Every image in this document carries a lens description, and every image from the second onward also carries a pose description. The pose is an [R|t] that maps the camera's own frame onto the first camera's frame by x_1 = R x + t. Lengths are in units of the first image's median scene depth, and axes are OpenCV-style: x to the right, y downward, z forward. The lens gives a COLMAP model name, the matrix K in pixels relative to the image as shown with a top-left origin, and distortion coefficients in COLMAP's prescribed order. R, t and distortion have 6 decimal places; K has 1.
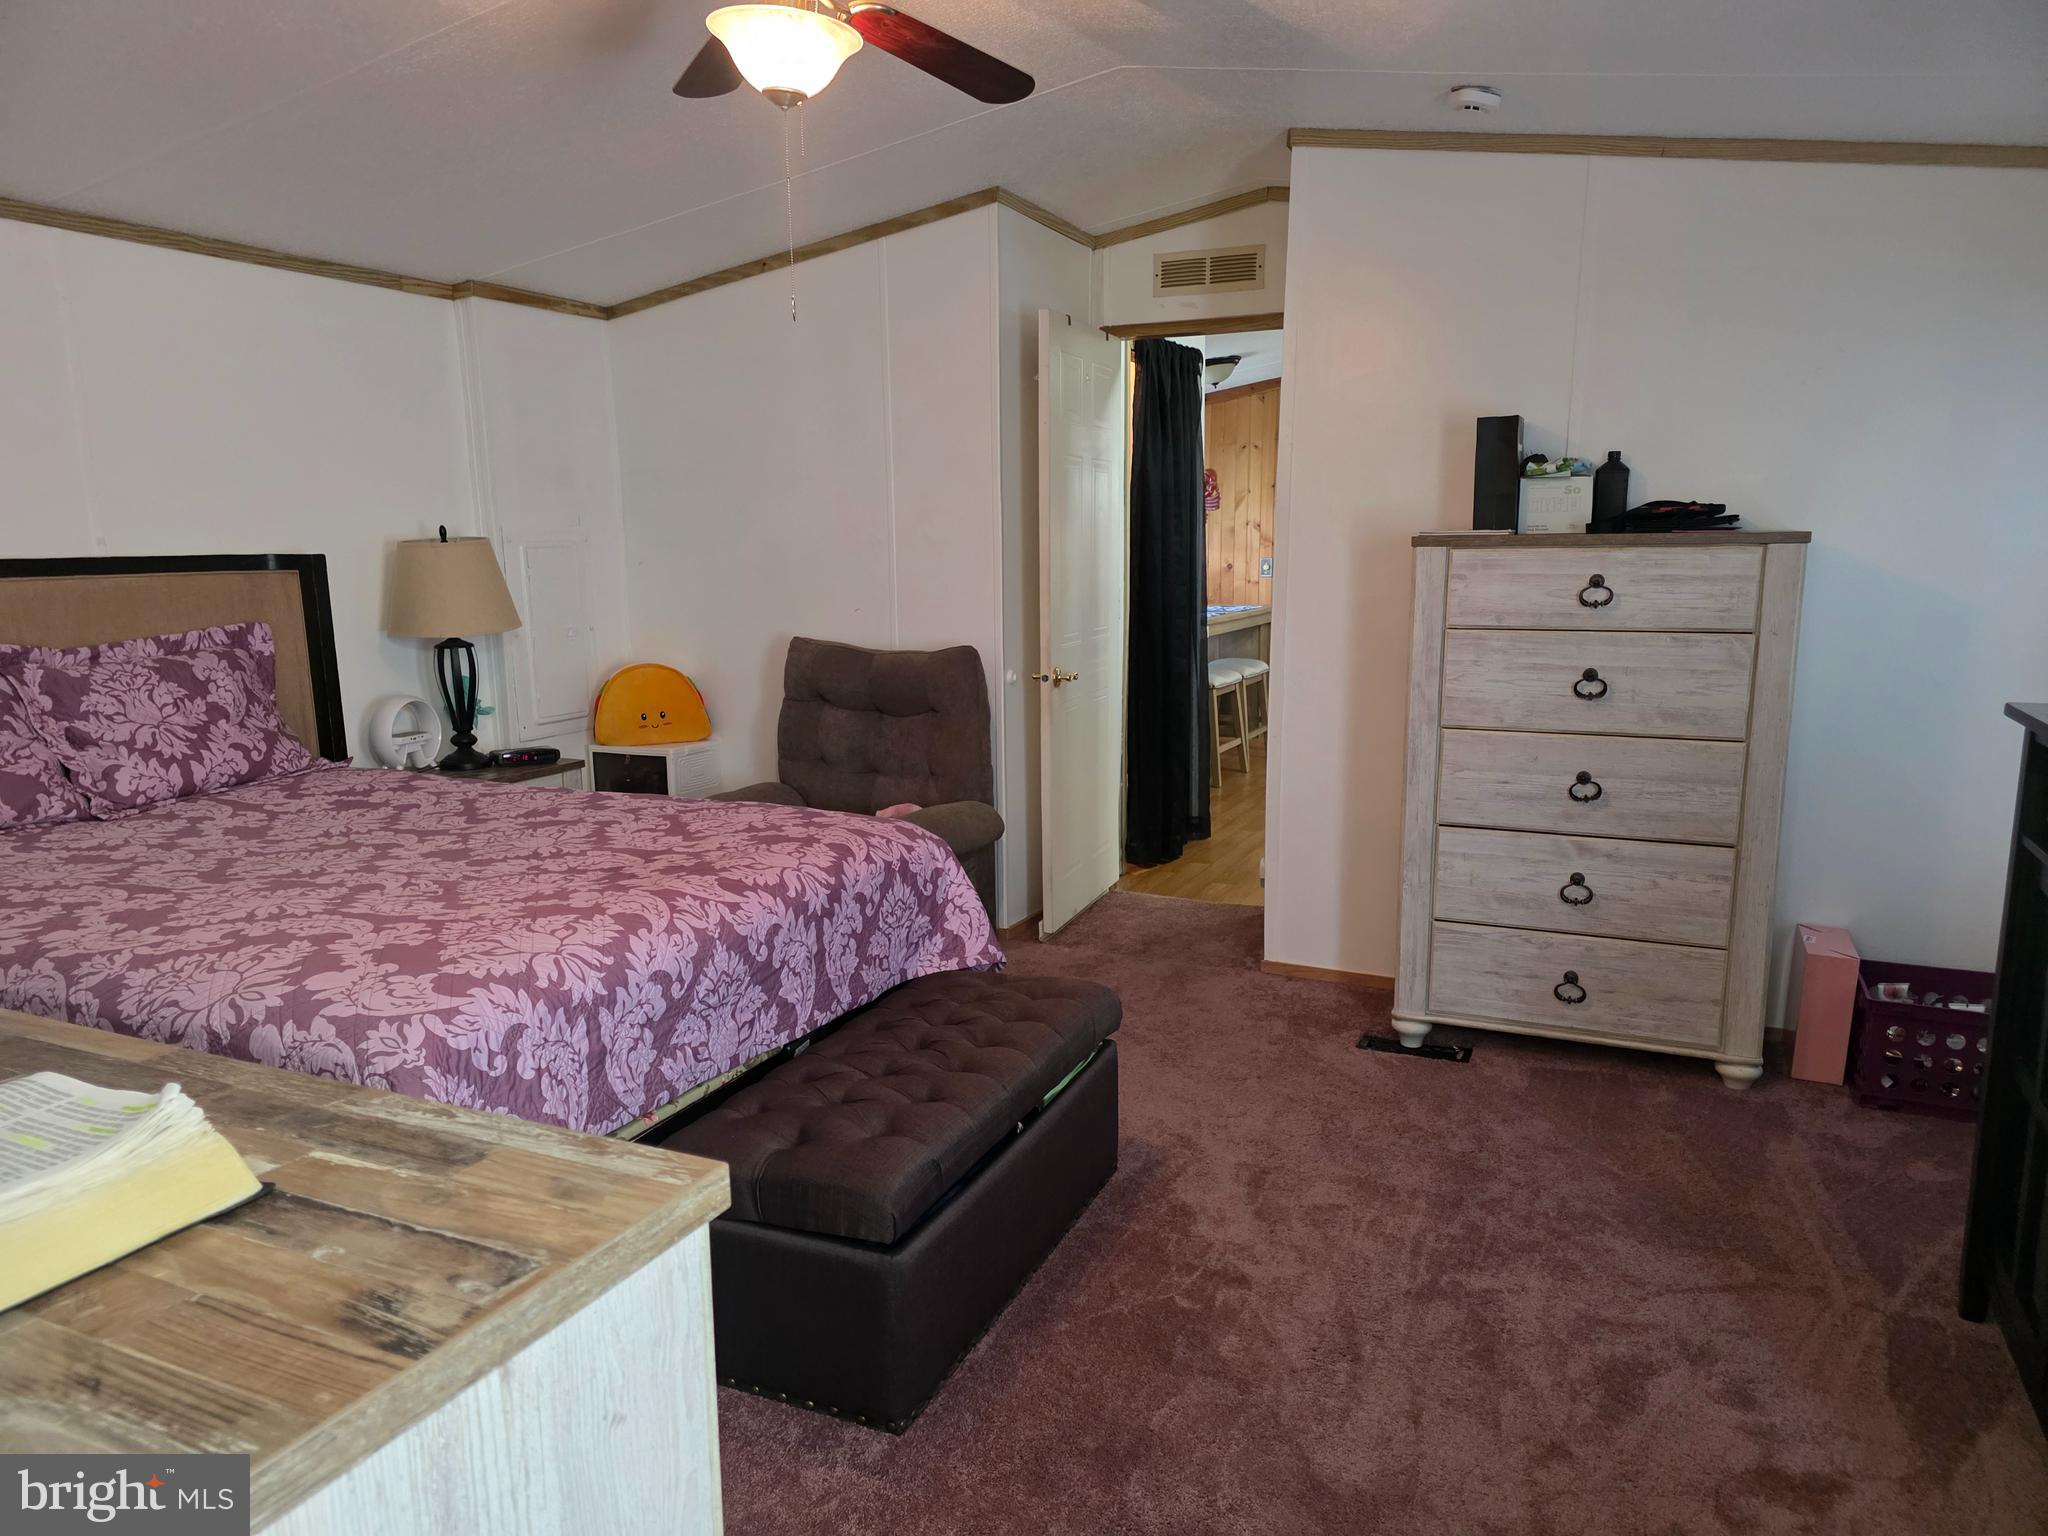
lens RADIAL K [[1355.9, 0, 1026.9], [0, 1355.9, 759.5], [0, 0, 1]] dist [0.061939, -0.051360]
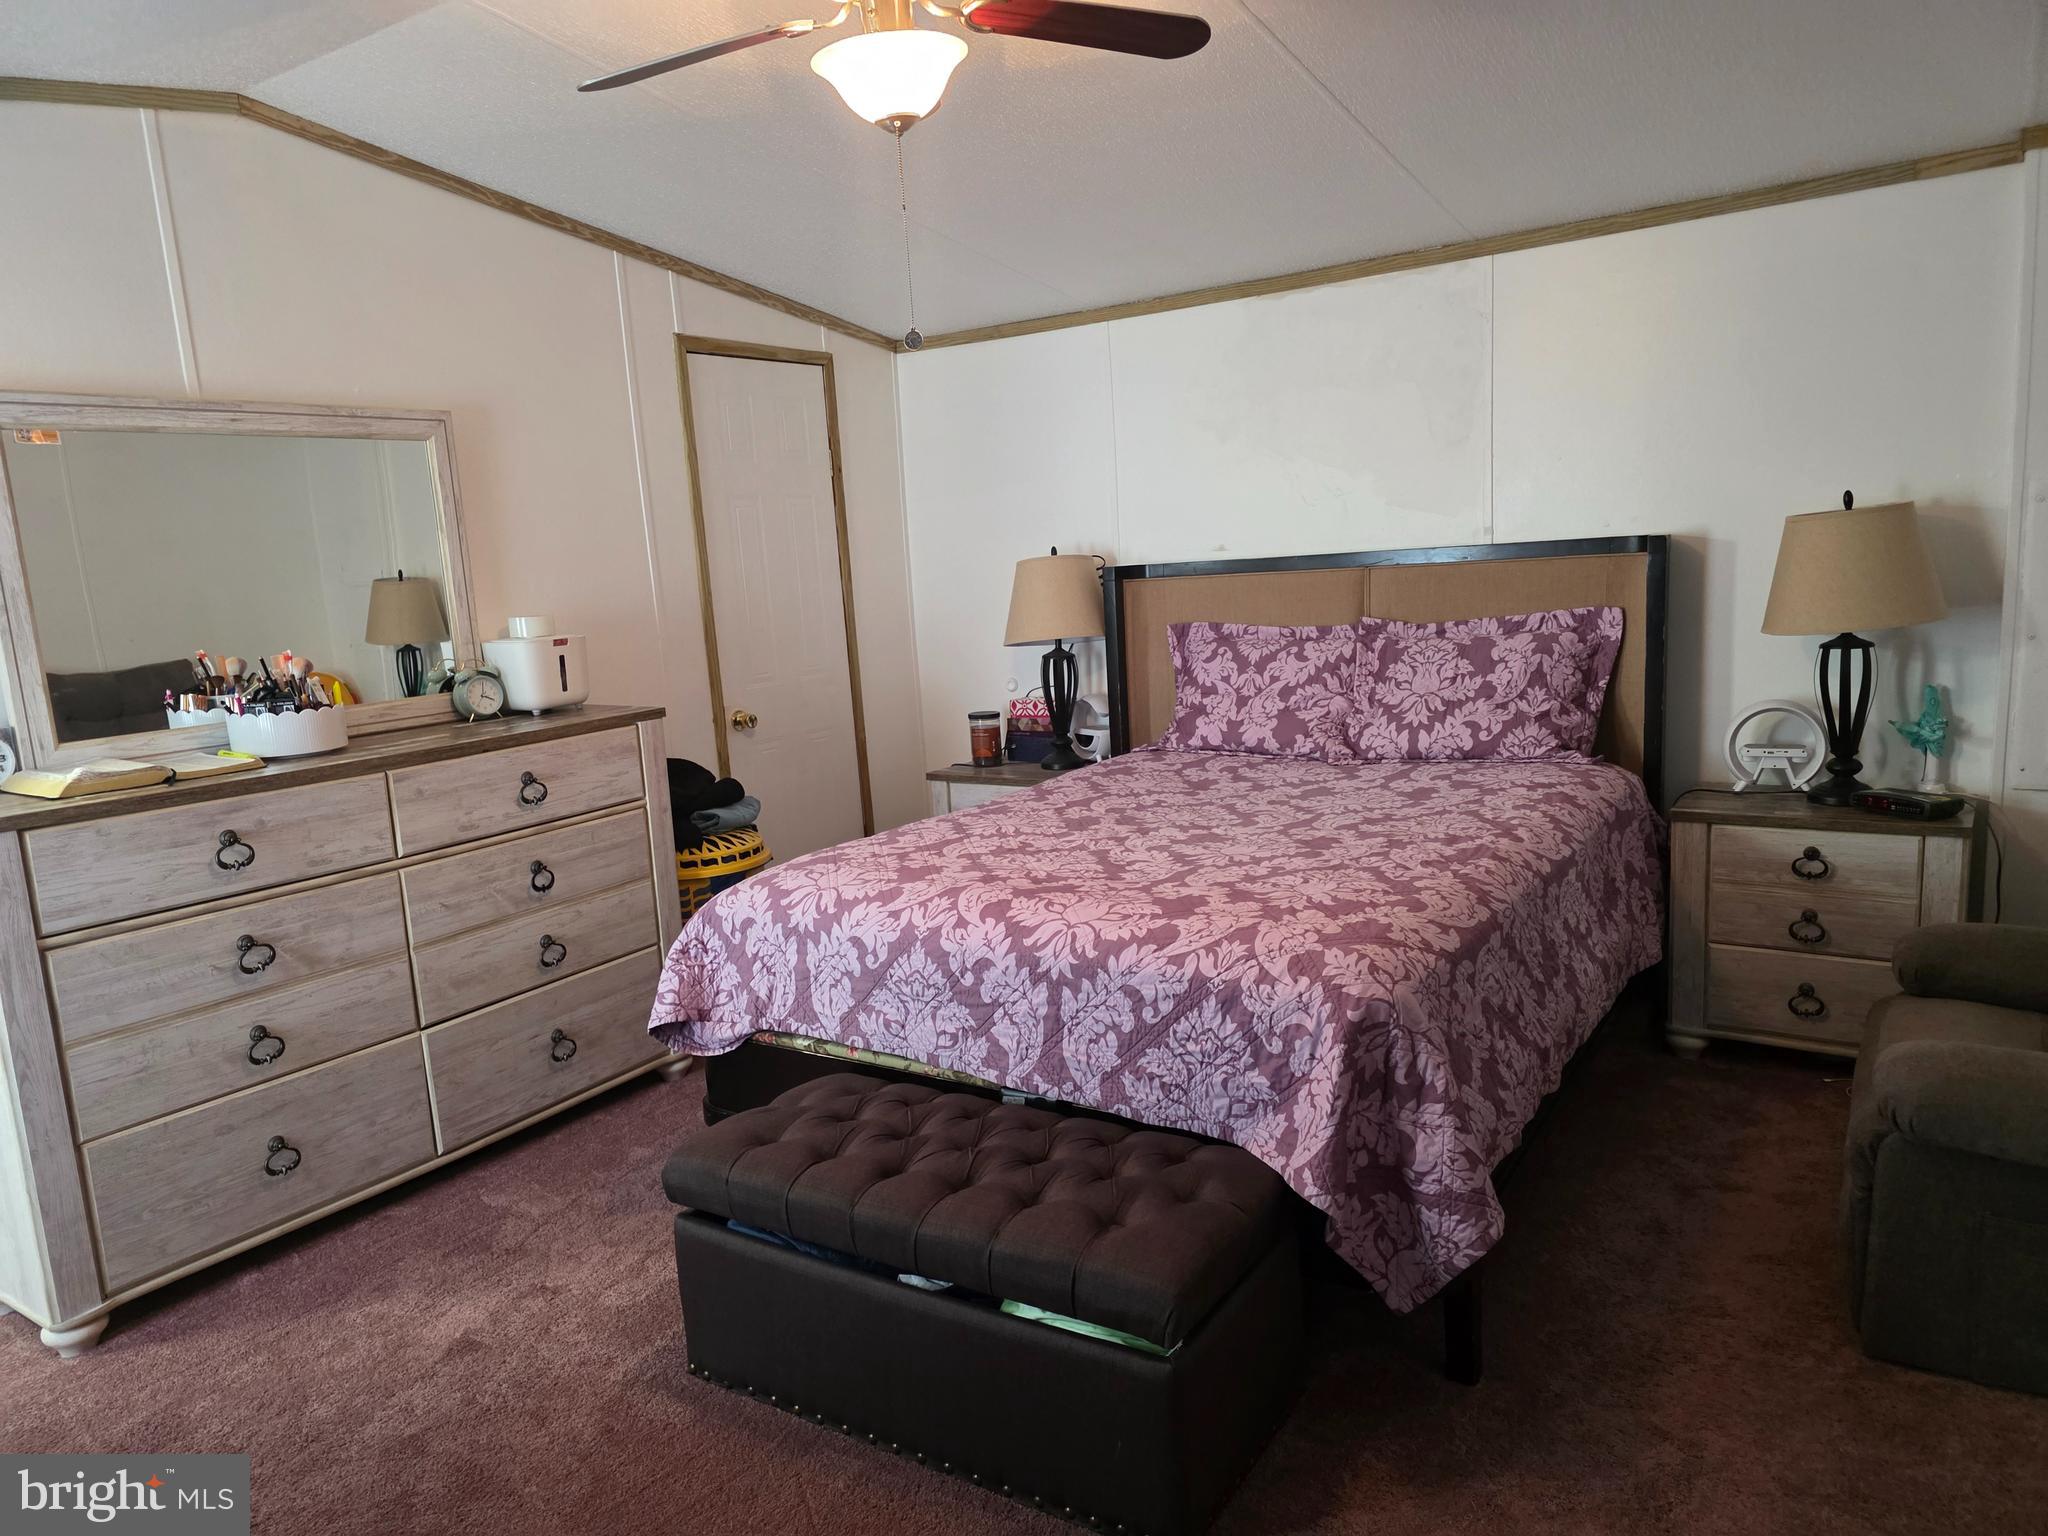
lens RADIAL K [[1376.7, 0, 1024.0], [0, 1376.7, 768.0], [0, 0, 1]] dist [0.053512, -0.002035]
pose [[-0.159912, 0.169851, -0.972409, 0.669880], [-0.098910, 0.977371, 0.186984, -0.179526], [0.982164, 0.126081, -0.139493, 1.018268]]
